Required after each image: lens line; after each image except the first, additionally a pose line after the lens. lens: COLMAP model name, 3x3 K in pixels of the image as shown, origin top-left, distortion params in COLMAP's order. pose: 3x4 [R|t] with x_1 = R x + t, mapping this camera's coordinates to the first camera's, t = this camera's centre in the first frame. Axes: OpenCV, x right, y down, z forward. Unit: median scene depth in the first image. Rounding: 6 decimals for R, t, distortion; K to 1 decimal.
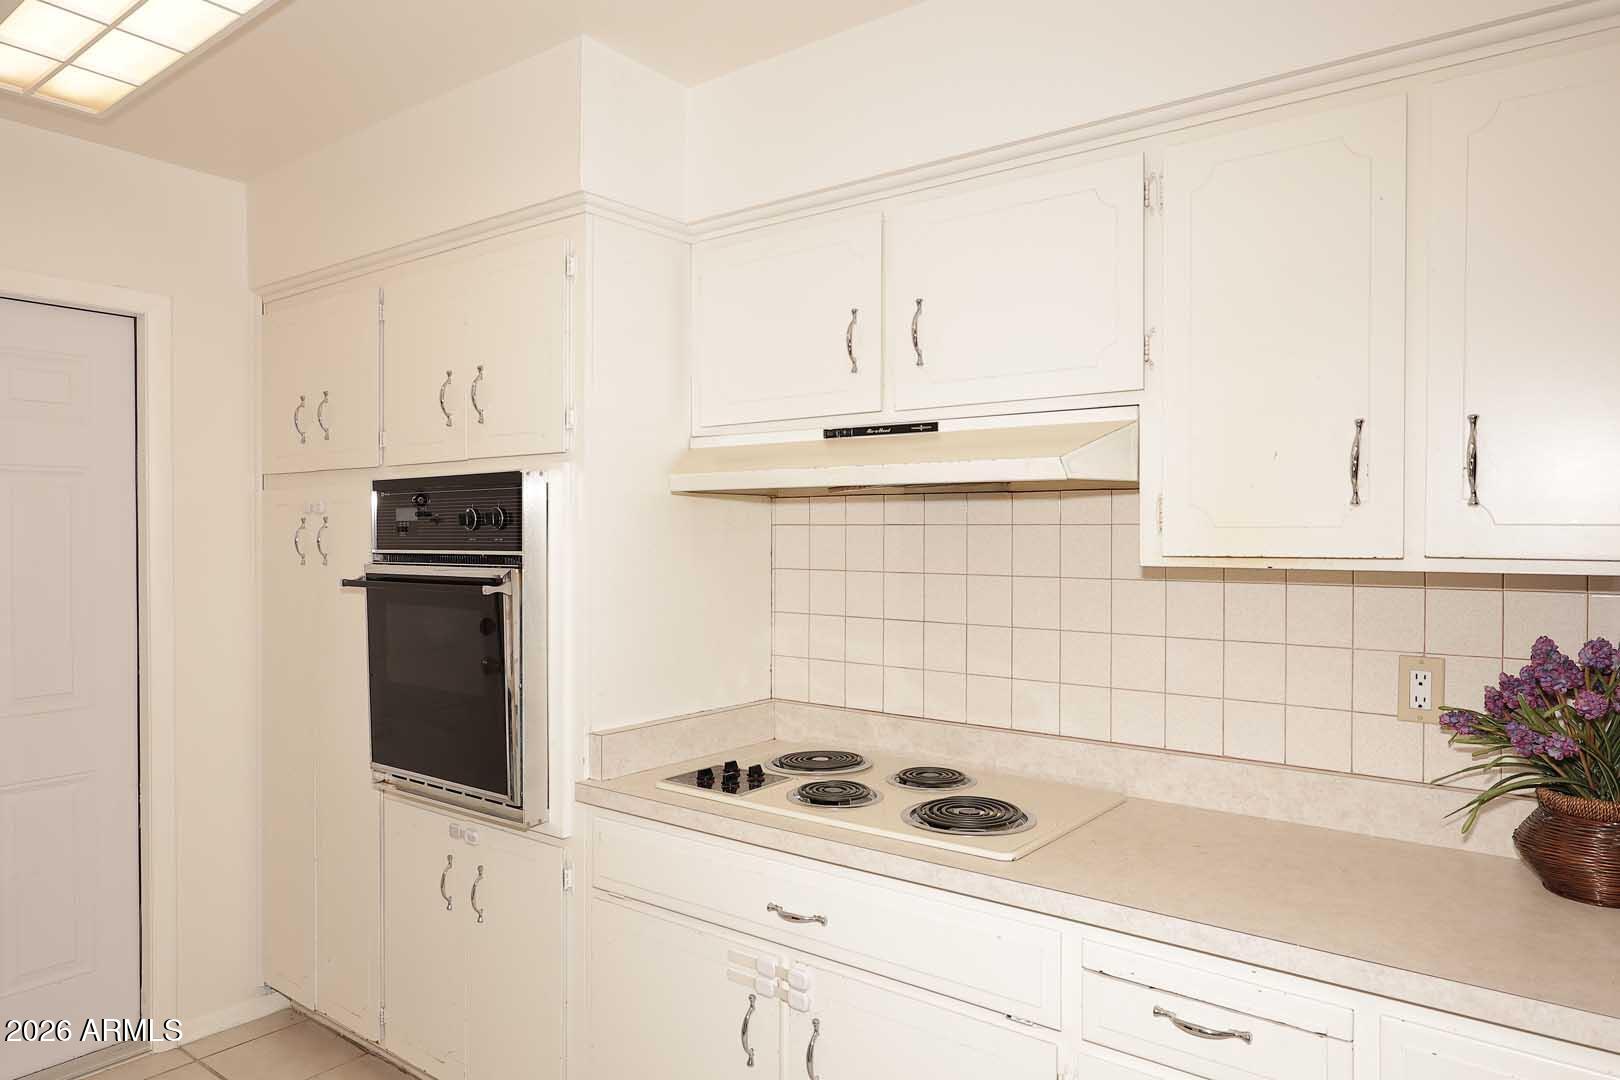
lens RADIAL K [[1043.2, 0, 826.4], [0, 1043.2, 543.8], [0, 0, 1]] dist [0.000576, -0.000452]
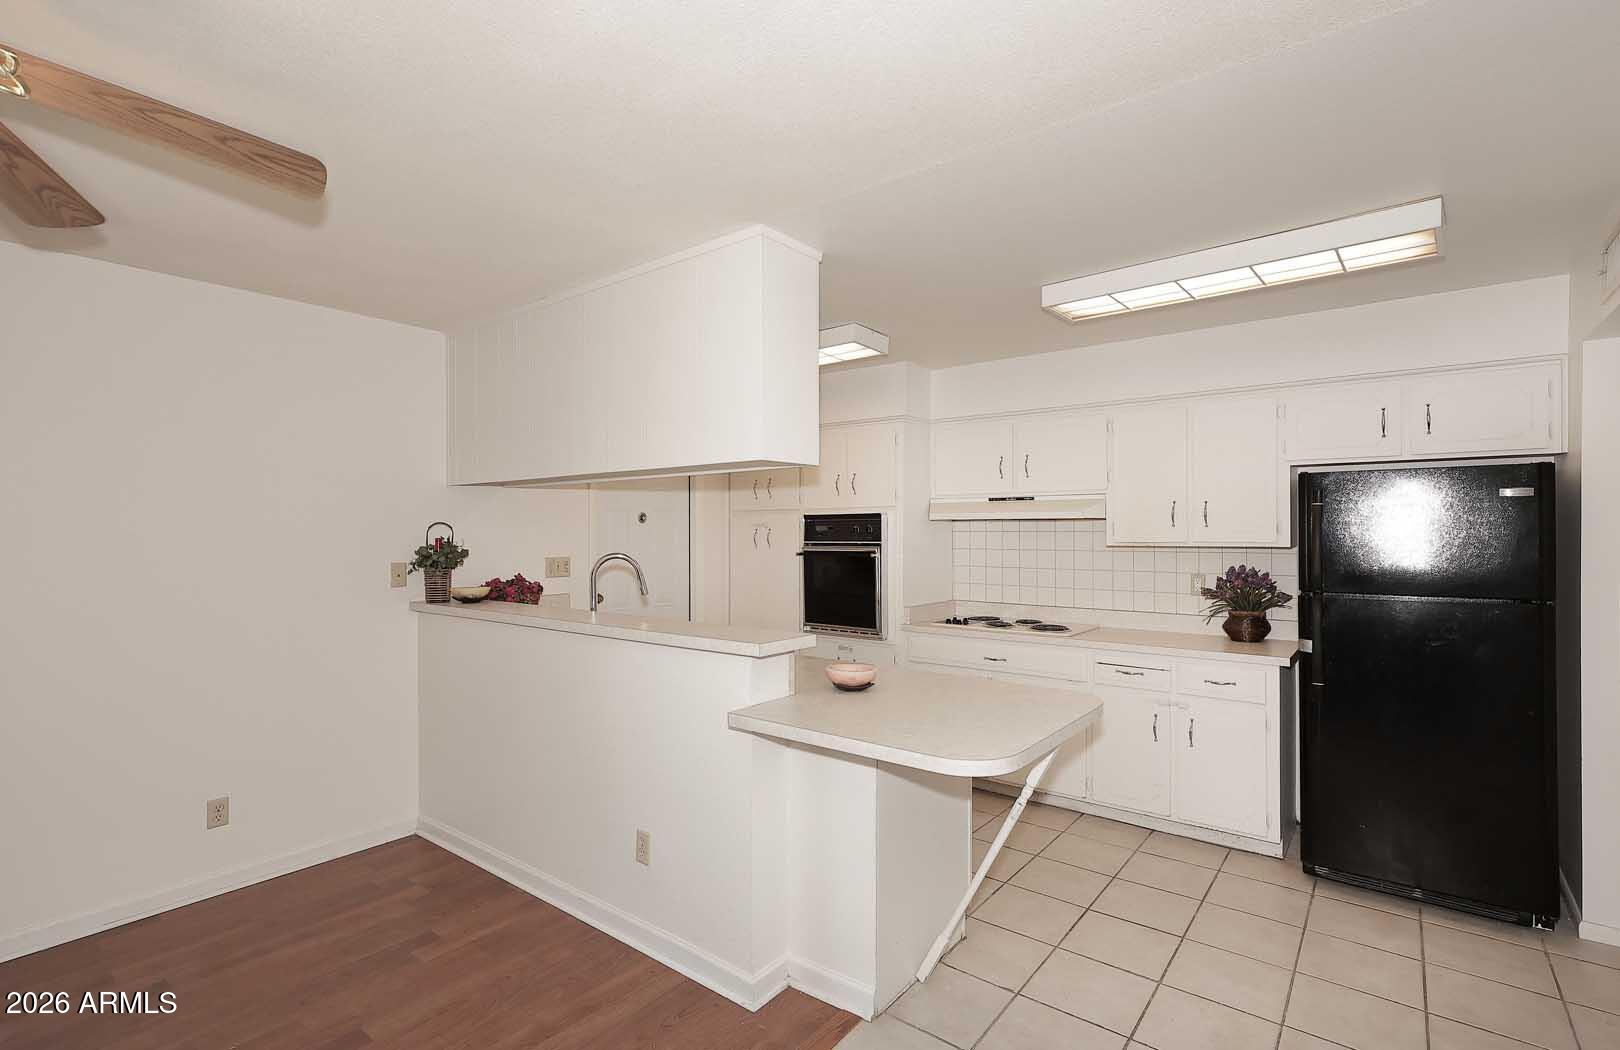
lens RADIAL K [[754.7, 0, 821.0], [0, 754.7, 528.0], [0, 0, 1]] dist [0.000482, 0.000707]
pose [[0.999857, -0.003805, -0.016475, -0.420425], [0.003580, 0.999900, -0.013648, -0.002591], [0.016526, 0.013587, 0.999771, -1.035519]]
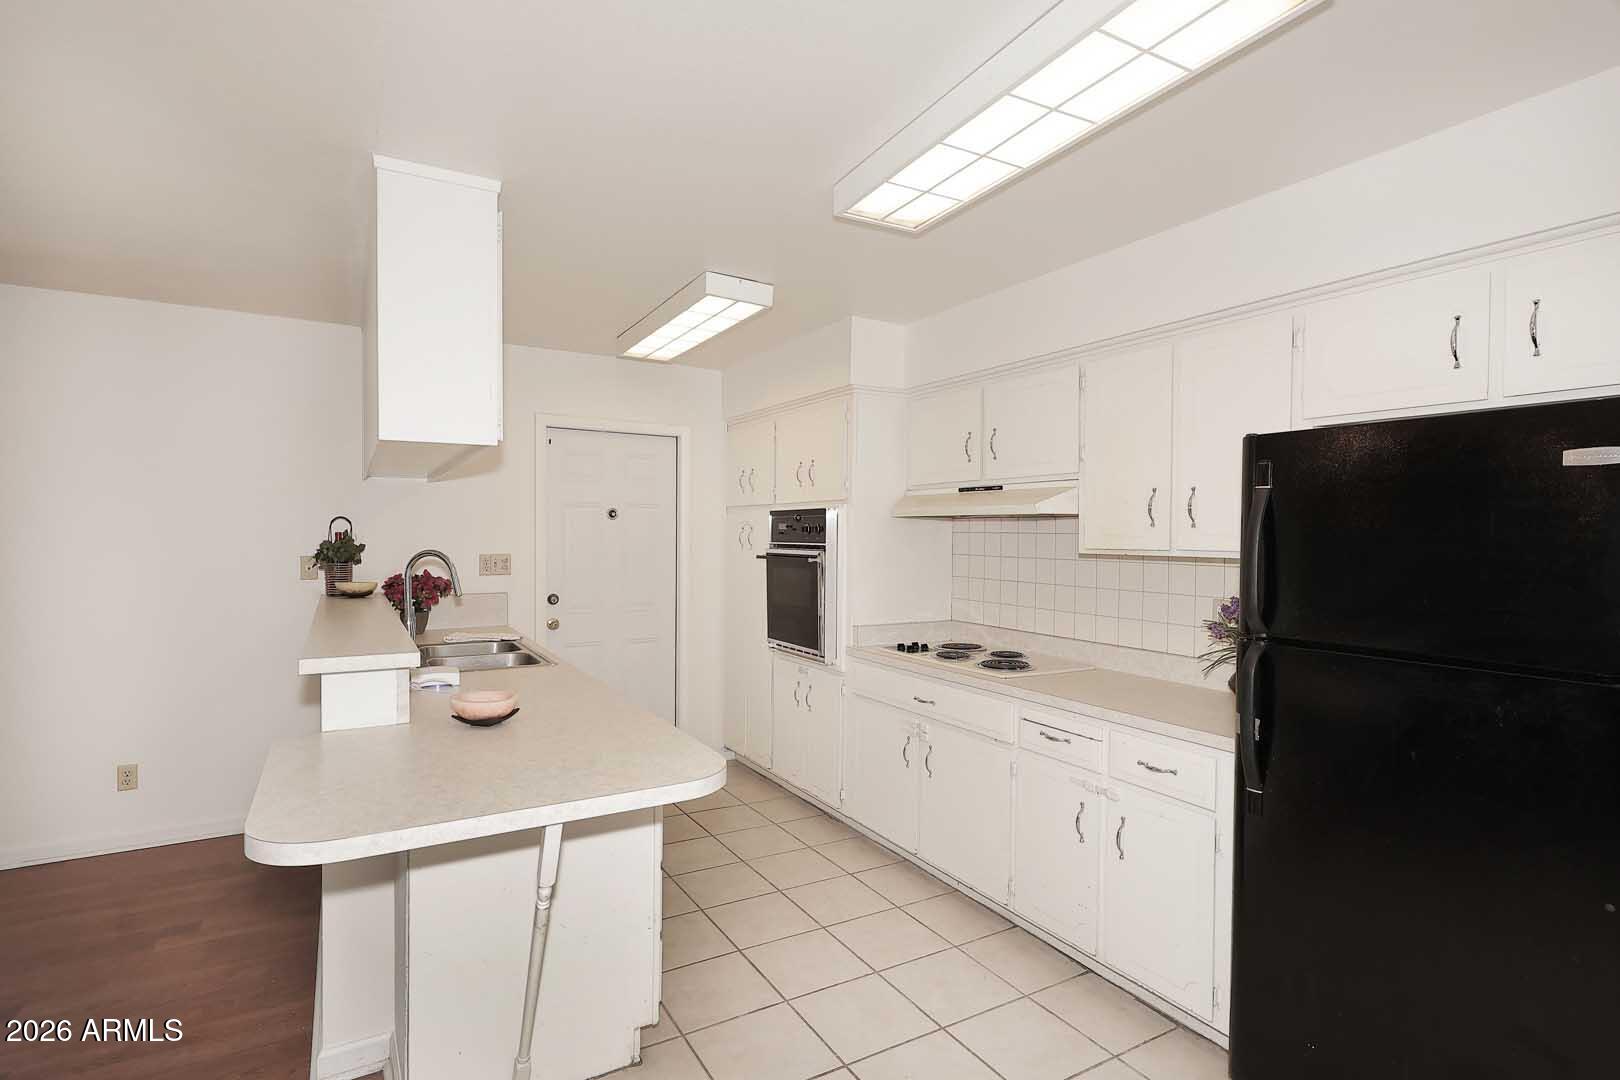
lens RADIAL K [[809.2, 0, 810.0], [0, 809.2, 540.0], [0, 0, 1]] dist [0.002341, -0.000091]
pose [[0.921627, 0.010985, -0.387922, 0.360113], [-0.011830, 0.999930, 0.000211, -0.000317], [0.387897, 0.004394, 0.921692, -0.636366]]
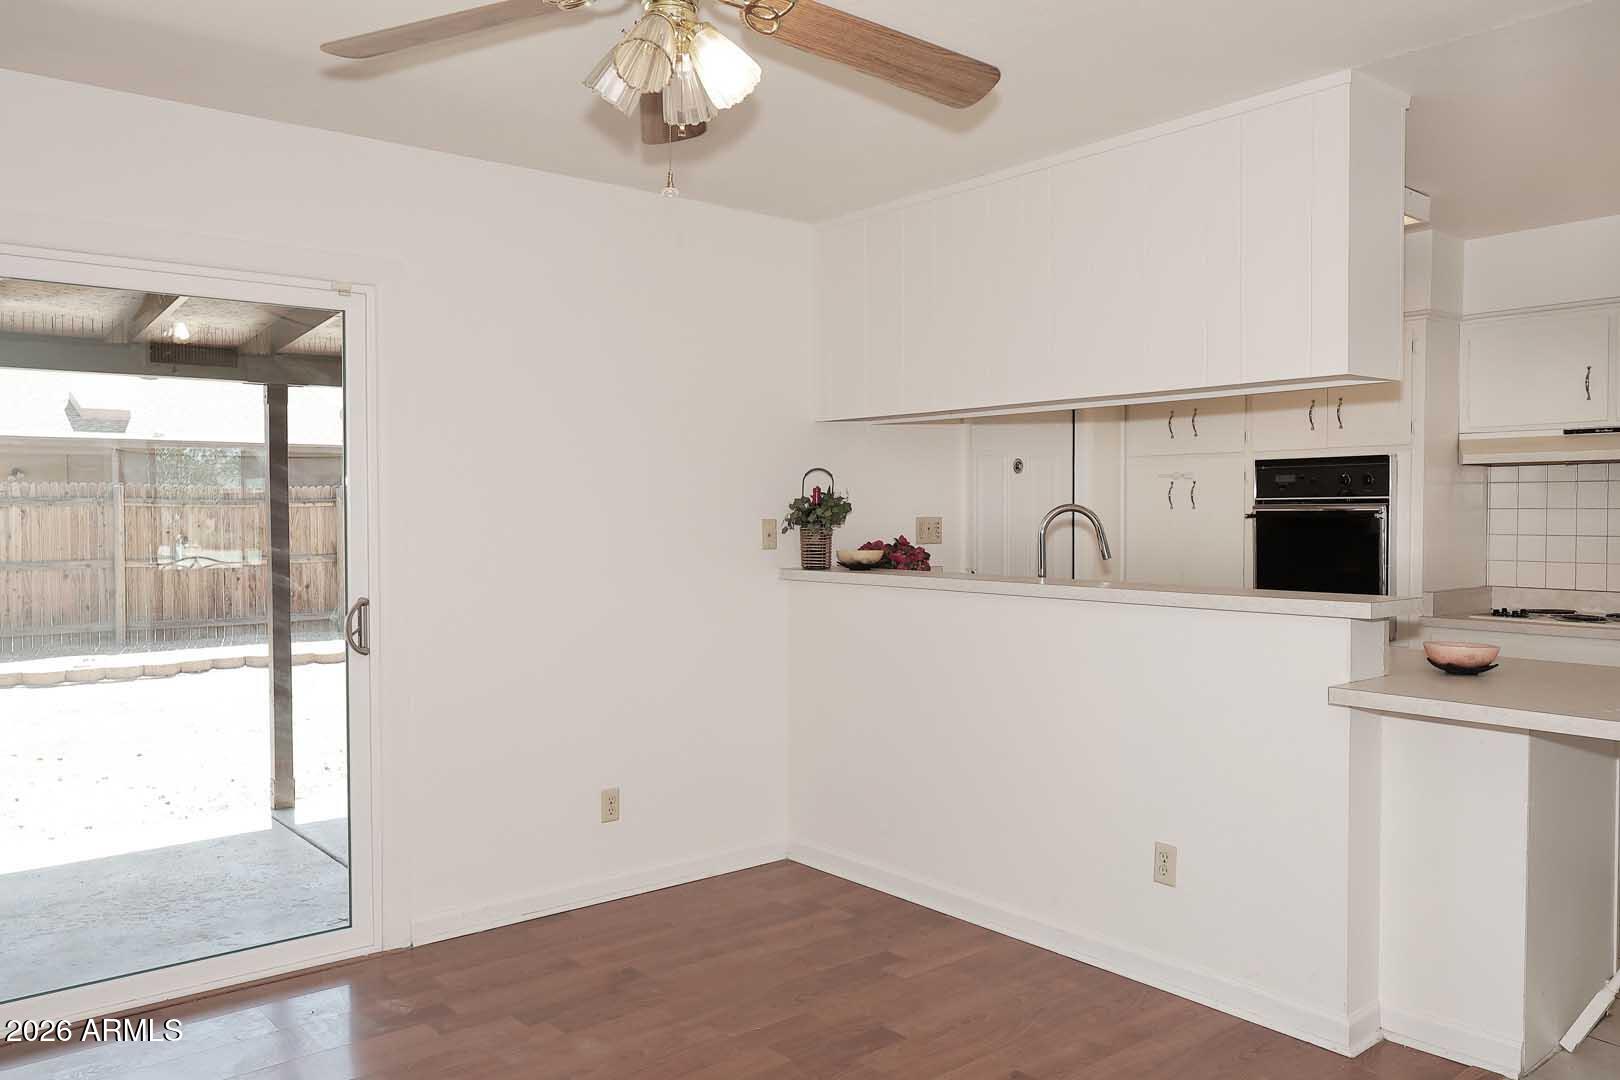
lens RADIAL K [[1210.9, 0, 810.0], [0, 1210.9, 540.0], [0, 0, 1]] dist [-0.001518, 0.002200]
pose [[0.971233, 0.002107, -0.238120, -0.798649], [0.001989, 0.999854, 0.016960, 0.048367], [0.238121, -0.016946, 0.971088, -1.431856]]
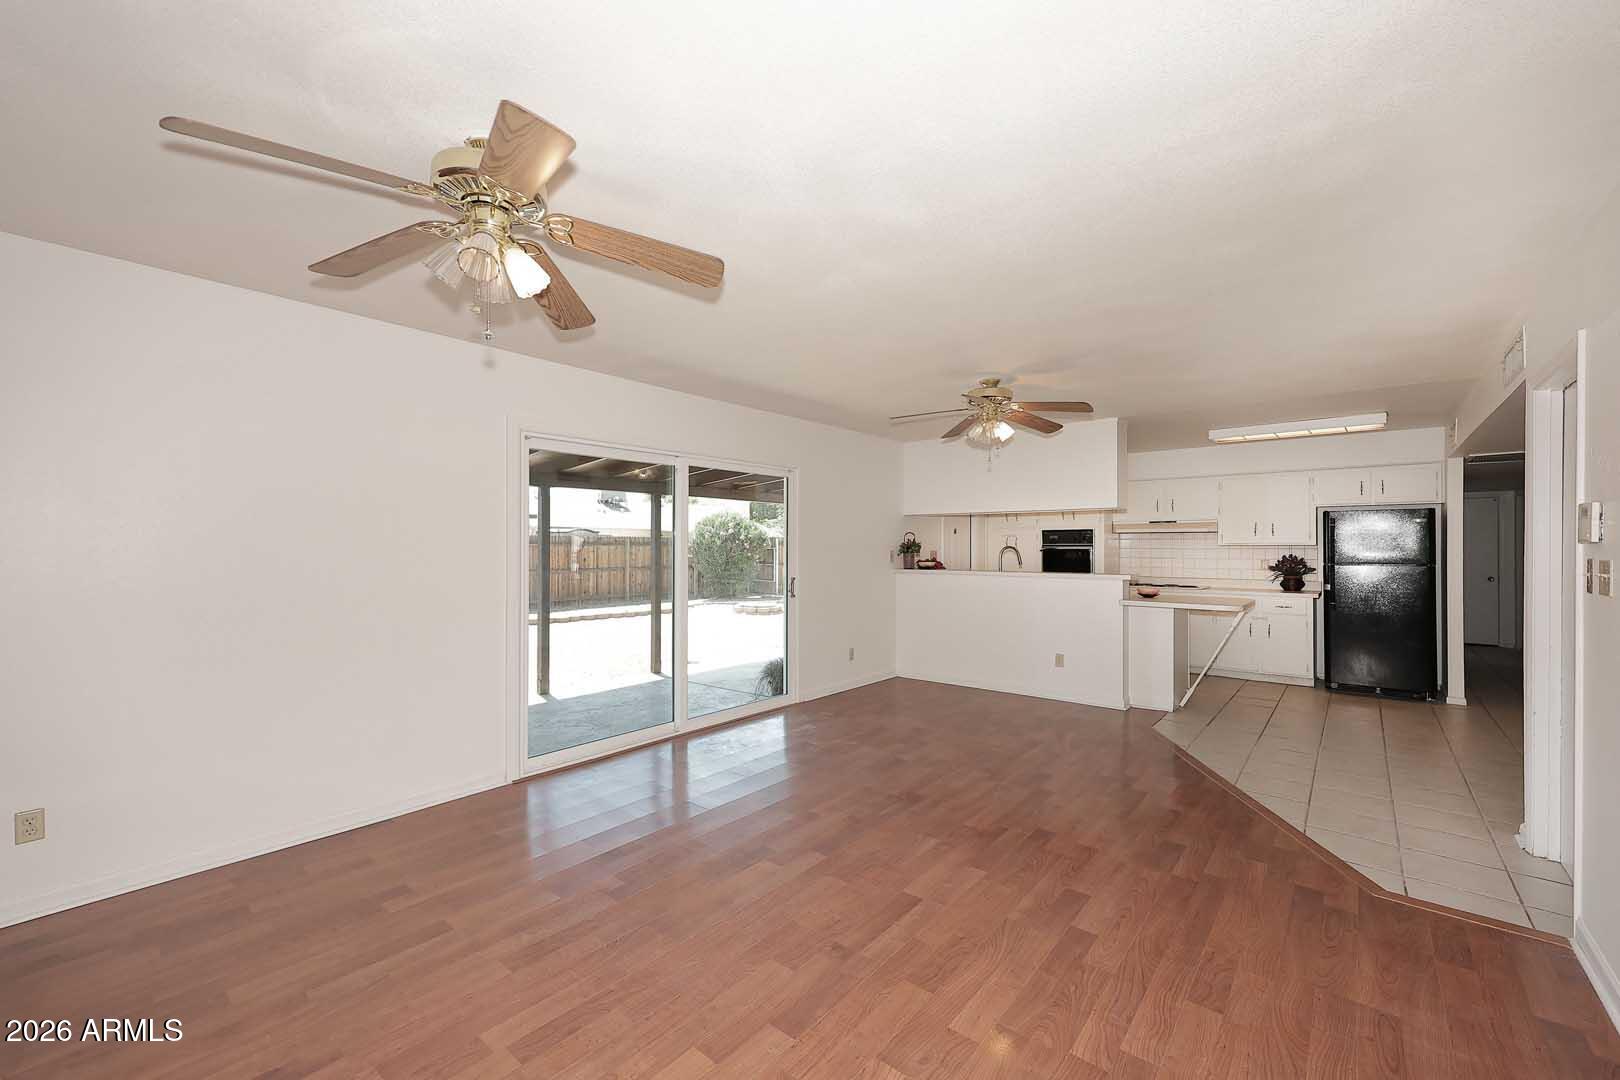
lens RADIAL K [[659.1, 0, 811.8], [0, 659.1, 541.3], [0, 0, 1]] dist [-0.000726, 0.000910]
pose [[0.998391, 0.000156, -0.056697, -1.568998], [-0.001362, 0.999774, -0.021234, 0.069343], [0.056681, 0.021277, 0.998166, -2.535873]]
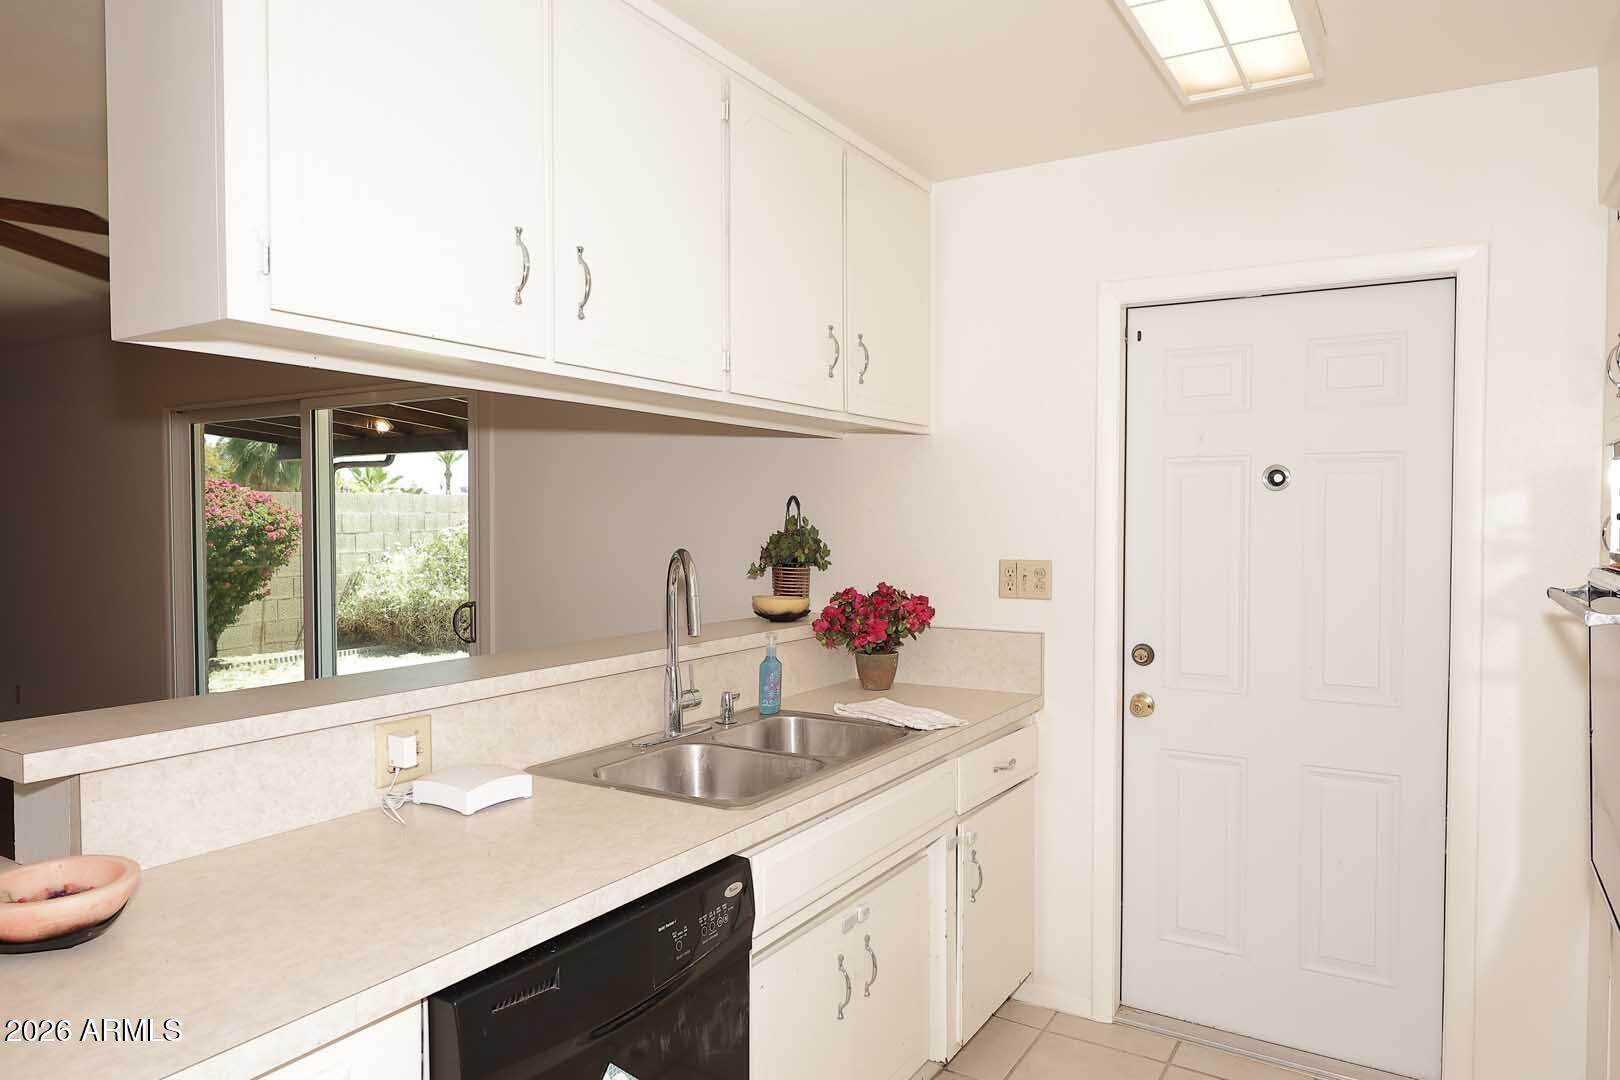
lens RADIAL K [[1043.2, 0, 826.4], [0, 1043.2, 543.8], [0, 0, 1]] dist [0.000576, -0.000452]
pose [[0.098454, 0.021830, -0.994902, 0.222866], [-0.016004, 0.999665, 0.020351, -0.001250], [0.995013, 0.013918, 0.098771, 0.507697]]
